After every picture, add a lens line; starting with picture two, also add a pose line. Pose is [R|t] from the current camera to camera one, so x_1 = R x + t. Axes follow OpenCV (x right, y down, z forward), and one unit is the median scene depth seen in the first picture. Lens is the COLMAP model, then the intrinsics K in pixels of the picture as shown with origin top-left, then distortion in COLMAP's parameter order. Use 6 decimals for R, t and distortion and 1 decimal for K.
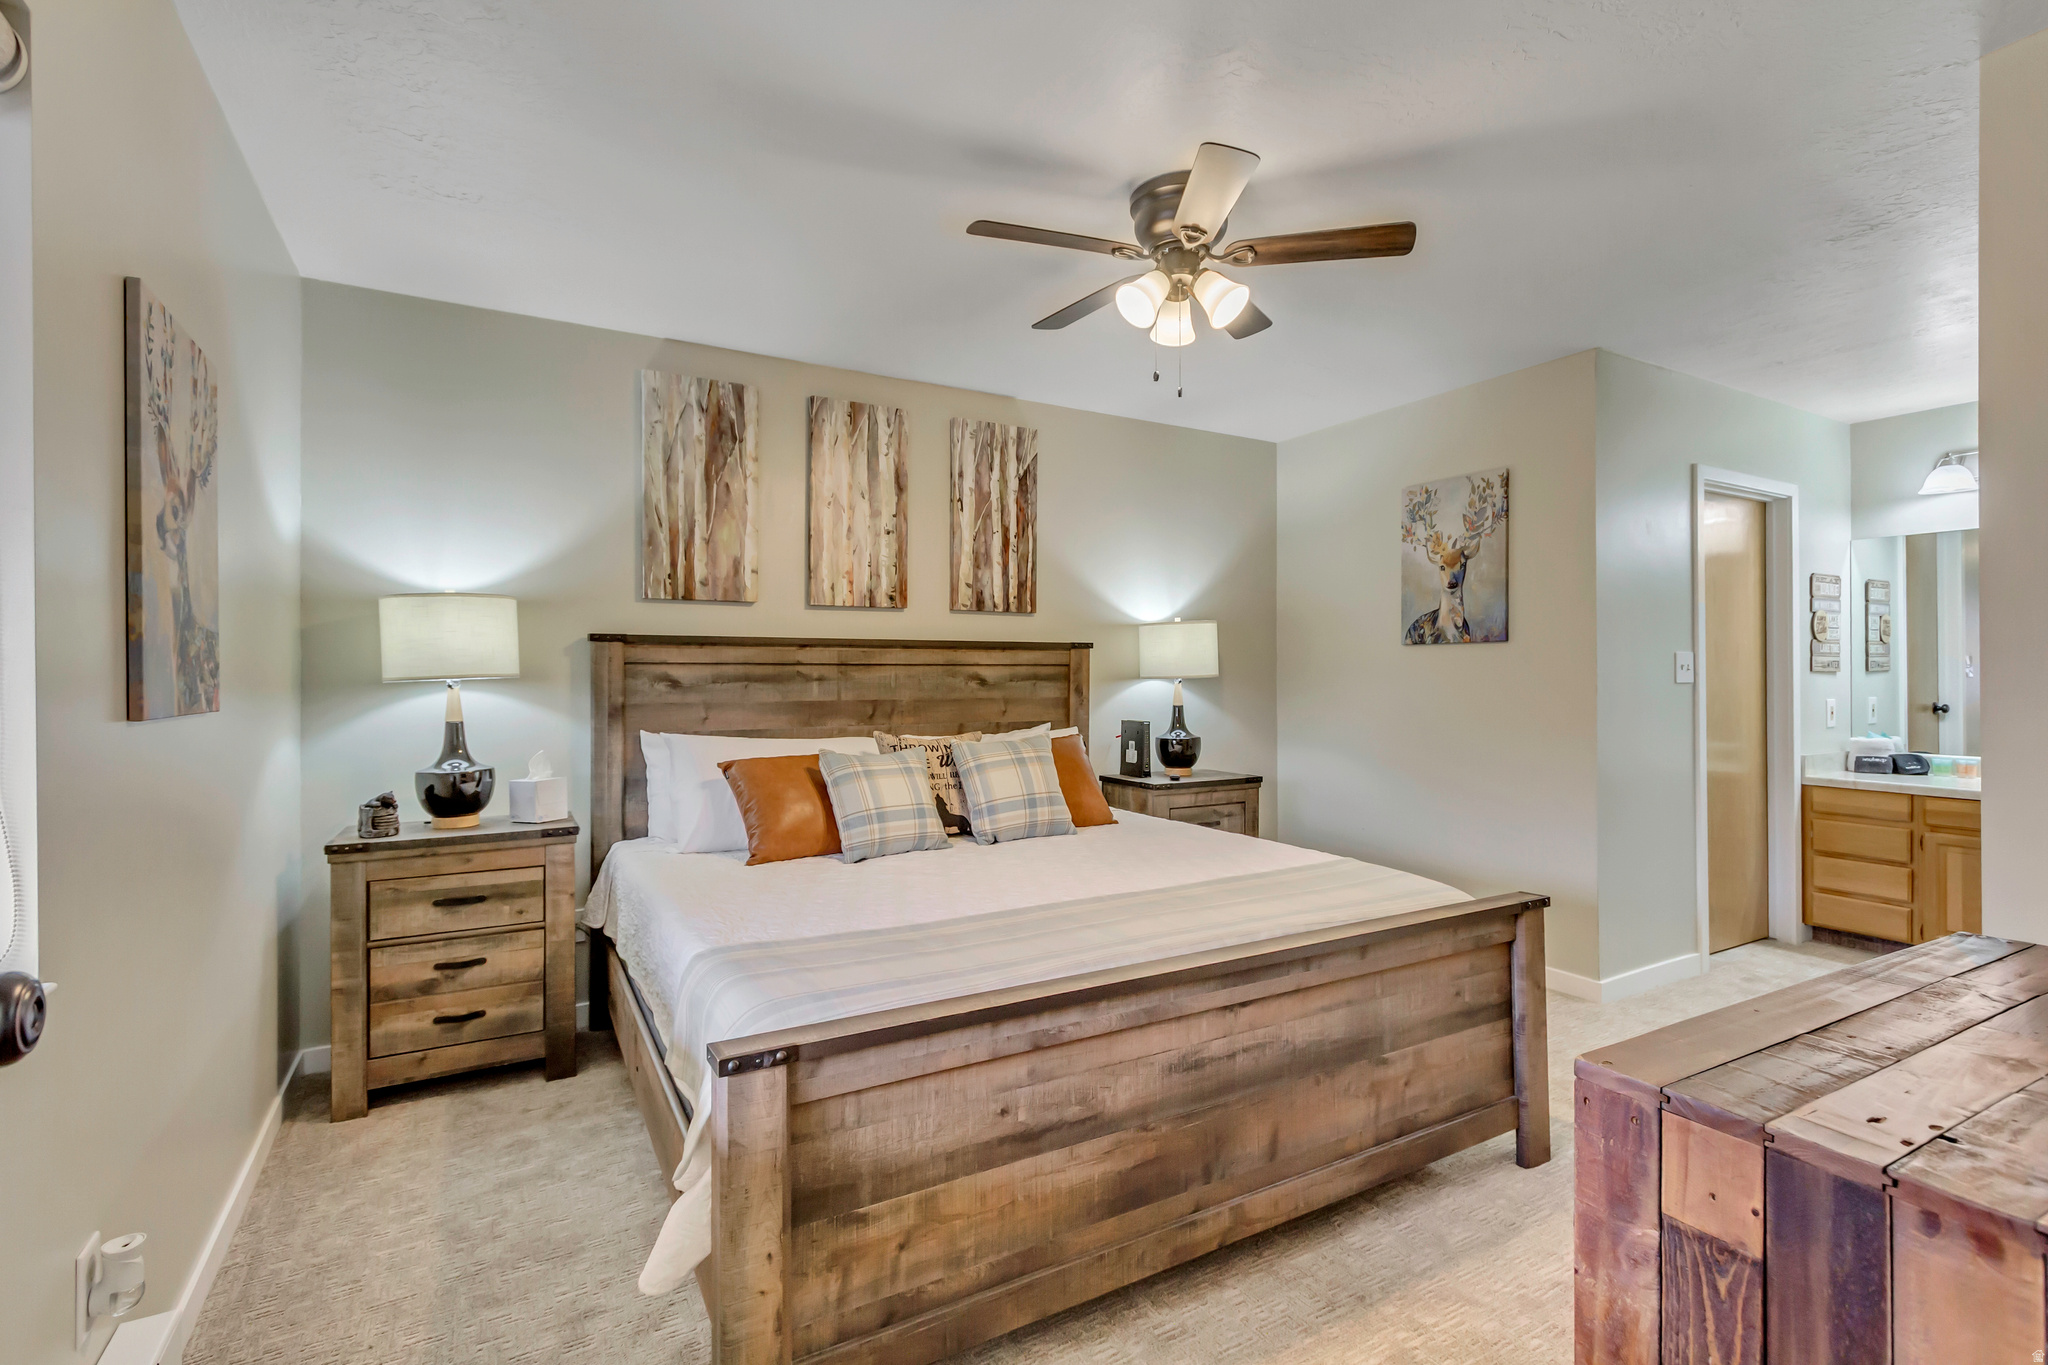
lens RADIAL K [[937.4, 0, 1024.0], [0, 937.4, 682.5], [0, 0, 1]] dist [-0.000011, 0.000067]
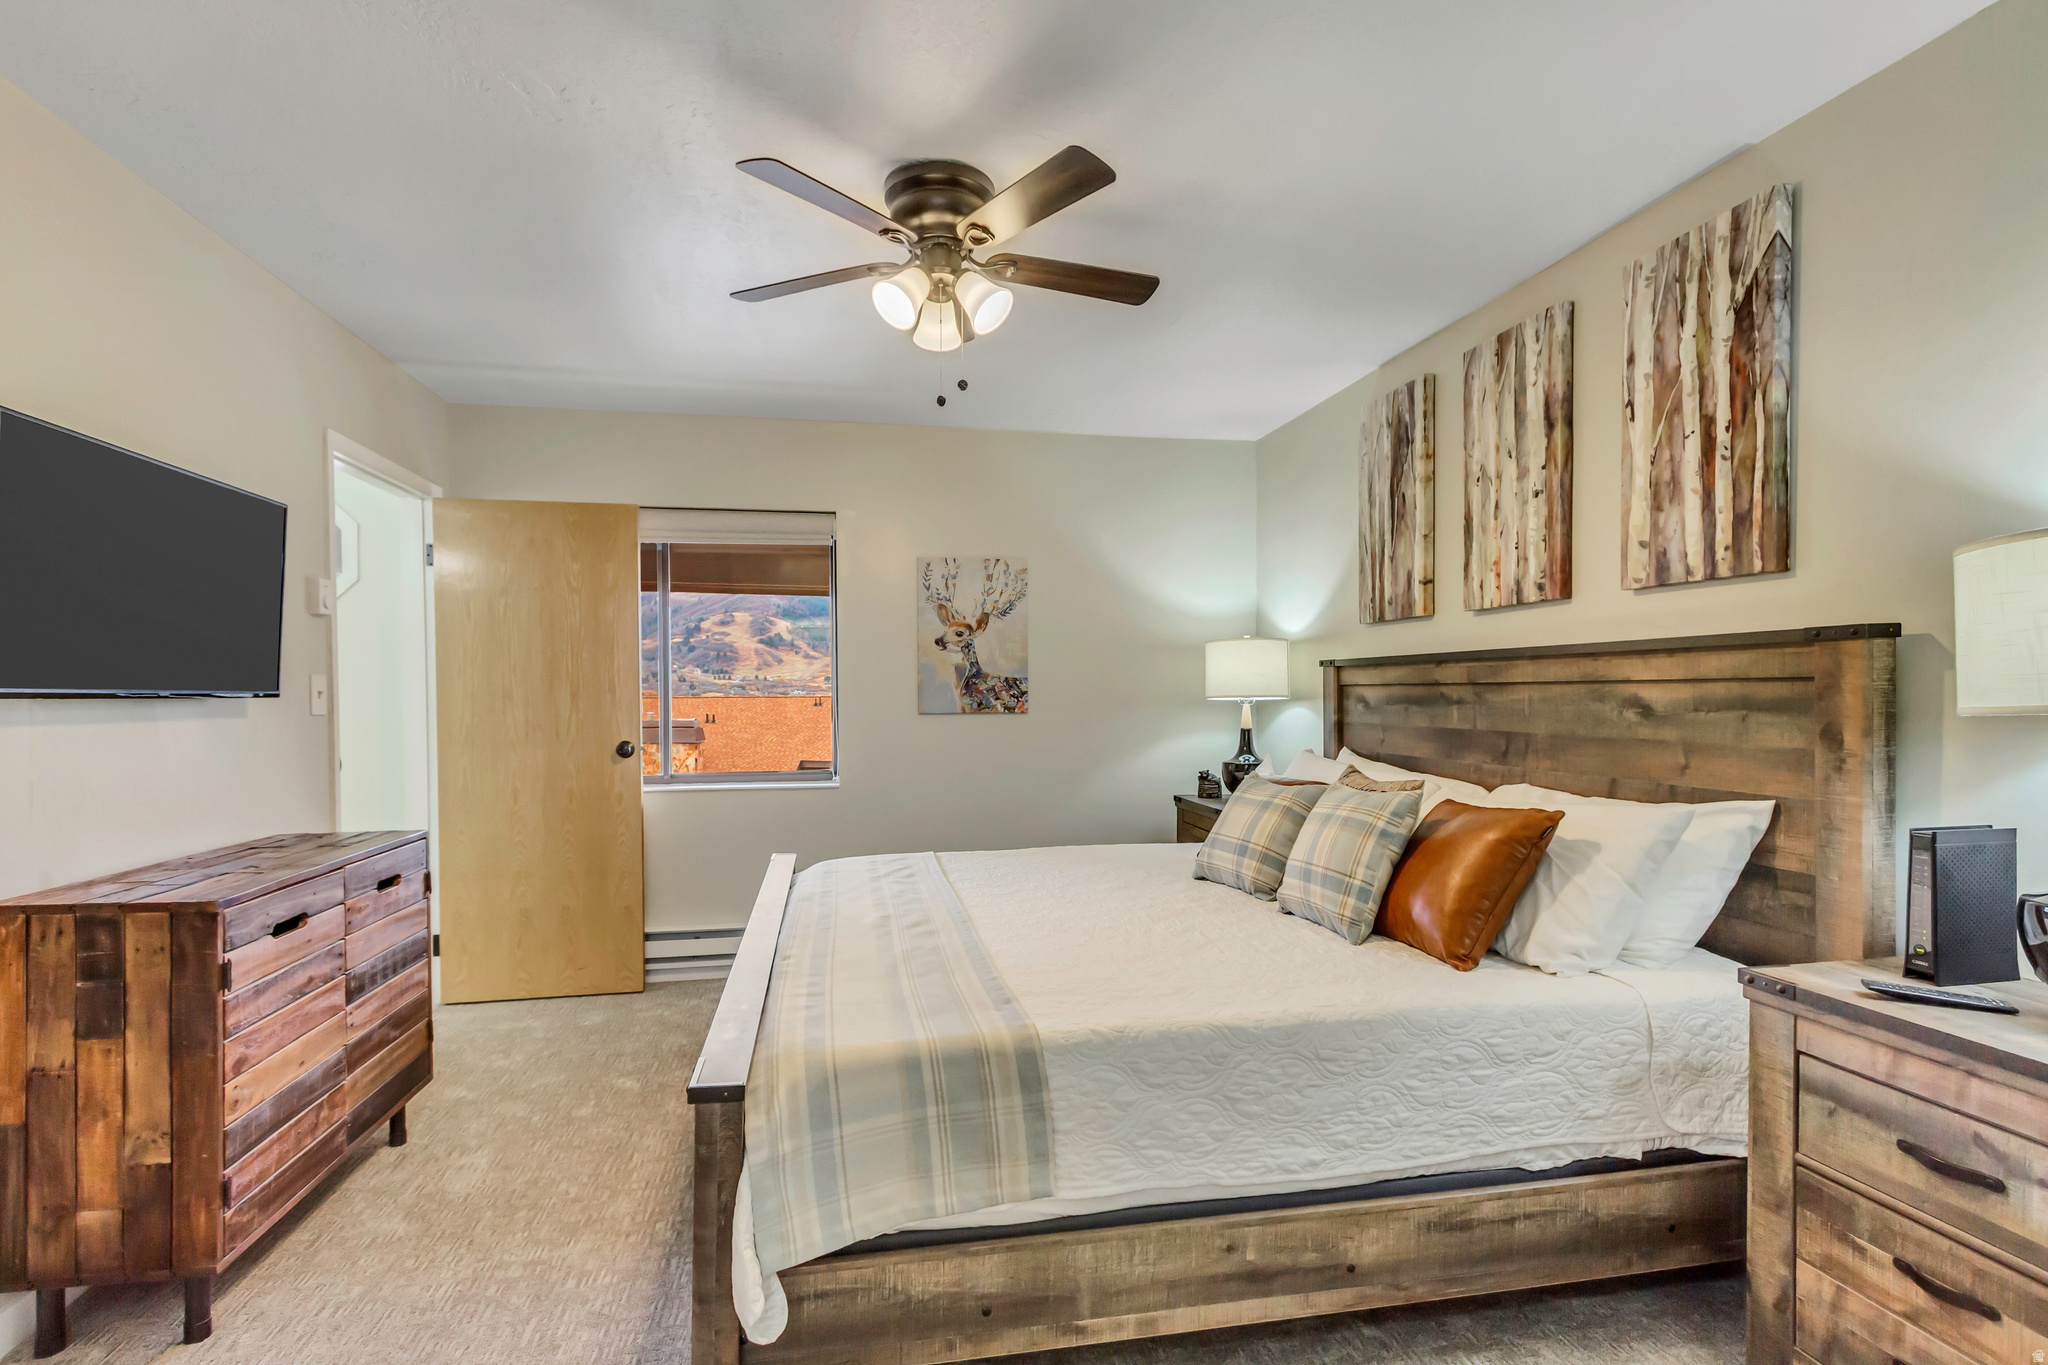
lens RADIAL K [[956.5, 0, 1021.5], [0, 956.5, 726.1], [0, 0, 1]] dist [0.002124, 0.000371]
pose [[-0.328184, 0.034885, -0.943969, 0.660859], [-0.007197, 0.999196, 0.039428, -0.012253], [0.944586, 0.019734, -0.327670, 0.871177]]
